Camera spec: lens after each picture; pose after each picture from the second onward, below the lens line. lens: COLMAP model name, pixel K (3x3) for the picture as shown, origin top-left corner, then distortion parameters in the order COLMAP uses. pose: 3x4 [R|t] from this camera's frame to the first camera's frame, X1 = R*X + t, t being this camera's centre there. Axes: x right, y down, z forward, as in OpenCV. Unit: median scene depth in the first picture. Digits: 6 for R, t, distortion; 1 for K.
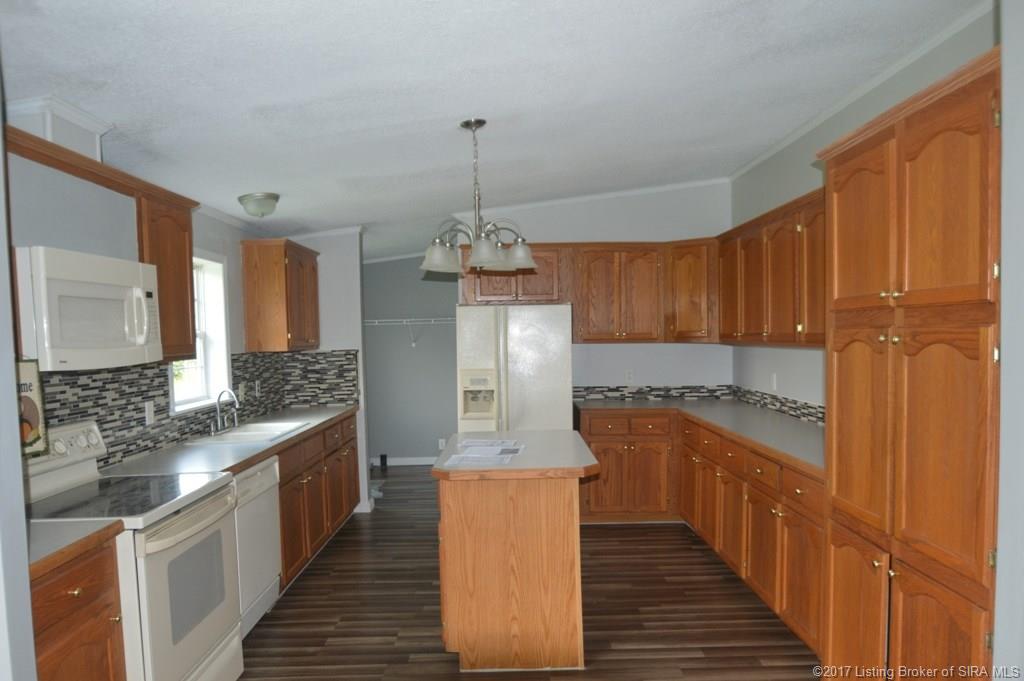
lens RADIAL K [[697.8, 0, 521.0], [0, 697.8, 361.5], [0, 0, 1]] dist [-0.031238, -0.004474]
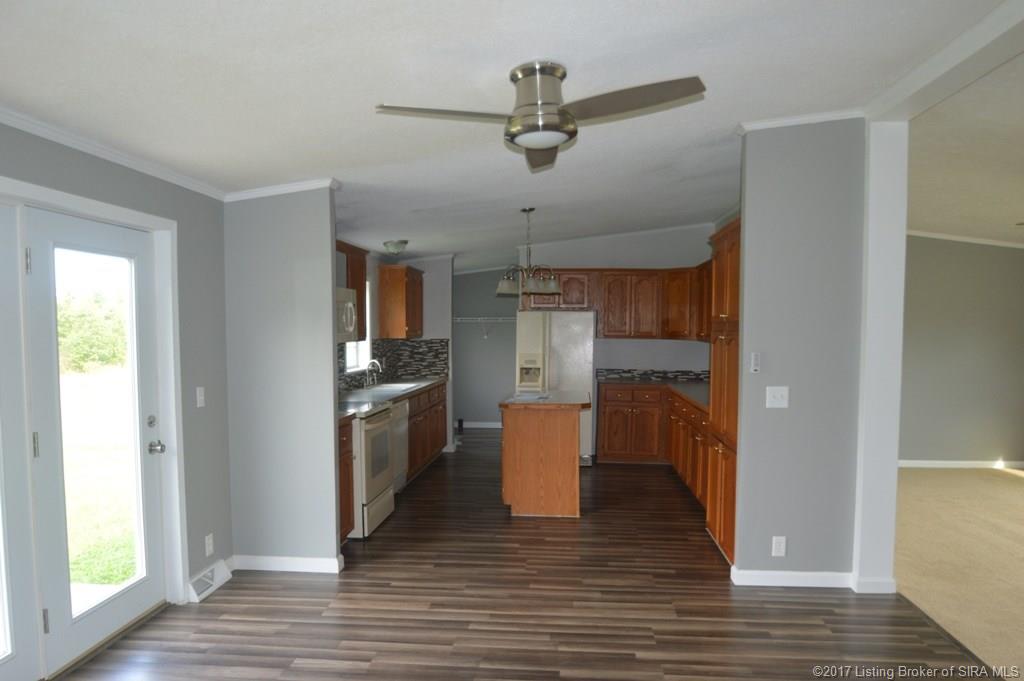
lens RADIAL K [[697.8, 0, 509.3], [0, 697.8, 339.8], [0, 0, 1]] dist [-0.031238, -0.004474]
pose [[0.993588, 0.024697, -0.110330, 0.055058], [-0.027430, 0.999352, -0.023324, 0.016607], [0.109683, 0.026201, 0.993621, -0.467559]]
